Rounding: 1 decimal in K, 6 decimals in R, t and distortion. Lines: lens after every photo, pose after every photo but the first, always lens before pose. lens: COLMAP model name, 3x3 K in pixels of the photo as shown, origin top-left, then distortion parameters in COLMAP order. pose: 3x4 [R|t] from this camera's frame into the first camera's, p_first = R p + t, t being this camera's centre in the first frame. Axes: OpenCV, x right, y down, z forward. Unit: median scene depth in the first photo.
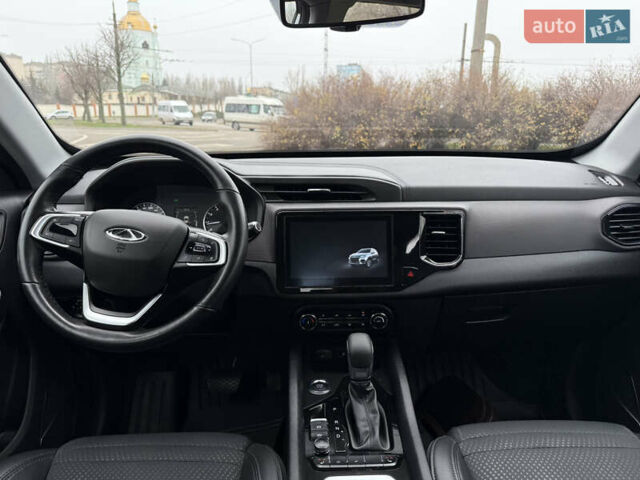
lens RADIAL K [[460.2, 0, 320.0], [0, 460.2, 240.0], [0, 0, 1]] dist [0.089696, -0.137536]
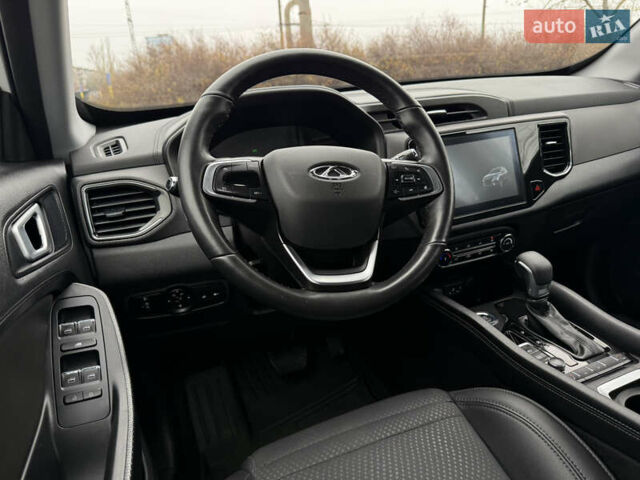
lens RADIAL K [[460.2, 0, 320.0], [0, 460.2, 240.0], [0, 0, 1]] dist [0.089696, -0.137536]
pose [[0.932486, -0.180382, 0.312942, -0.554711], [0.162345, 0.983237, 0.083000, 0.025565], [-0.322668, -0.026592, 0.946139, 0.209037]]
